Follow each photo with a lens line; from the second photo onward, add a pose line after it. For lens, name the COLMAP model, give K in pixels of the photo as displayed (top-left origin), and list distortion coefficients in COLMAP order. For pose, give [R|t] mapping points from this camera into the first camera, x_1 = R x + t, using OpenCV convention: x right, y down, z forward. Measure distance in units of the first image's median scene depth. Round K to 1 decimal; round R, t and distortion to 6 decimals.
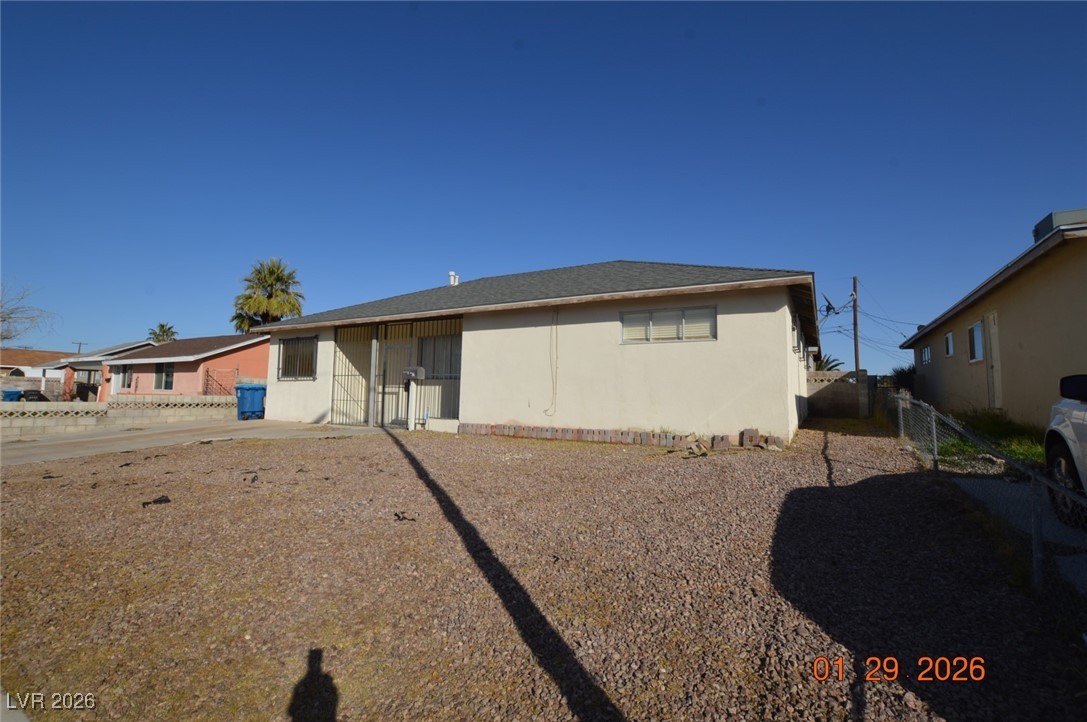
lens RADIAL K [[489.5, 0, 544.7], [0, 489.5, 367.1], [0, 0, 1]] dist [-0.011423, 0.001145]
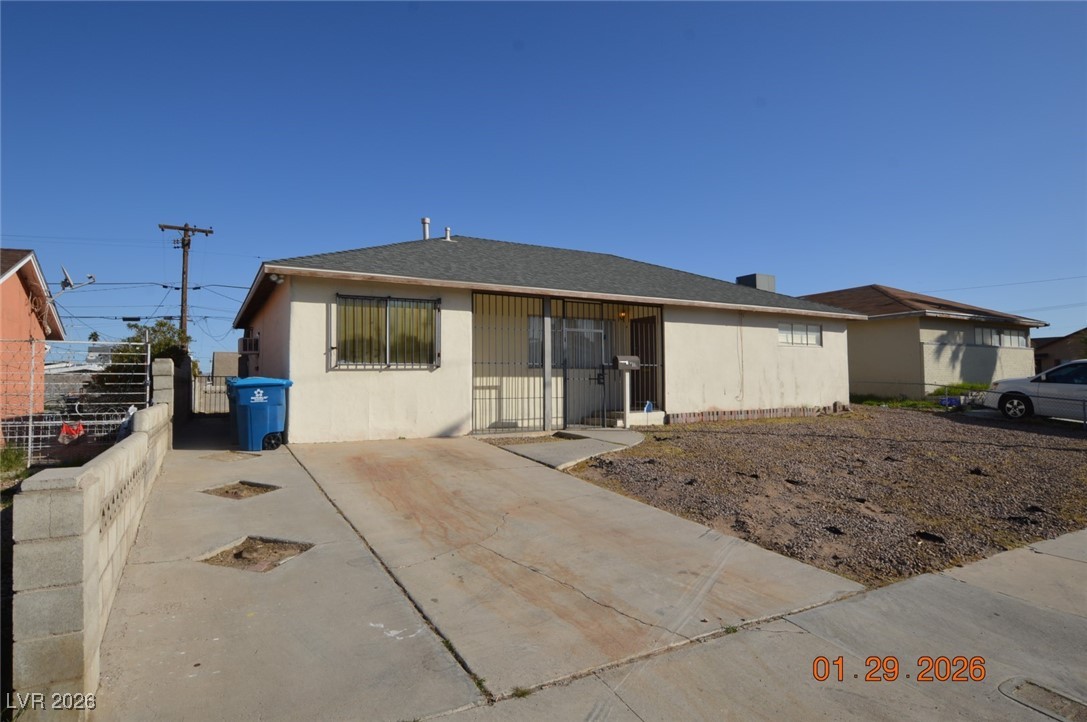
lens RADIAL K [[608.3, 0, 548.6], [0, 608.3, 356.3], [0, 0, 1]] dist [-0.003725, 0.000080]
pose [[0.489162, 0.015894, 0.872048, -1.377108], [-0.036847, 0.999318, 0.002456, 0.002676], [-0.871414, -0.033334, 0.489414, 0.613264]]
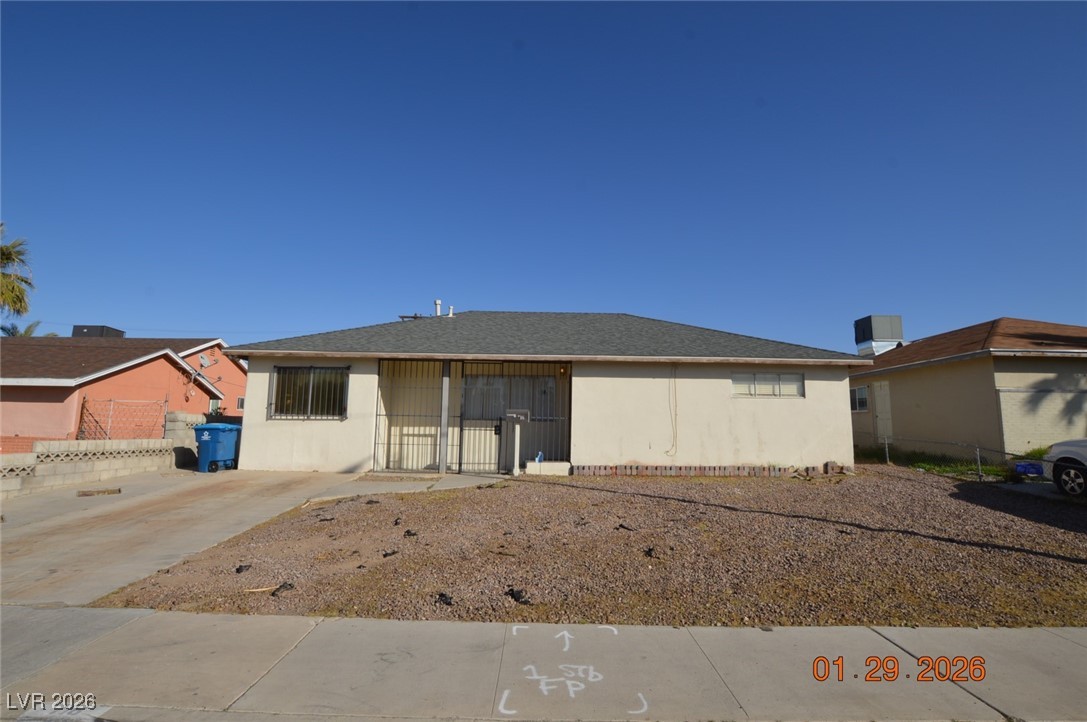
lens RADIAL K [[539.7, 0, 545.4], [0, 539.7, 355.2], [0, 0, 1]] dist [-0.024456, 0.000176]
pose [[0.860382, 0.062440, 0.505810, -0.818184], [-0.028820, 0.996839, -0.074032, -0.032517], [-0.508834, 0.049118, 0.859462, 0.036955]]
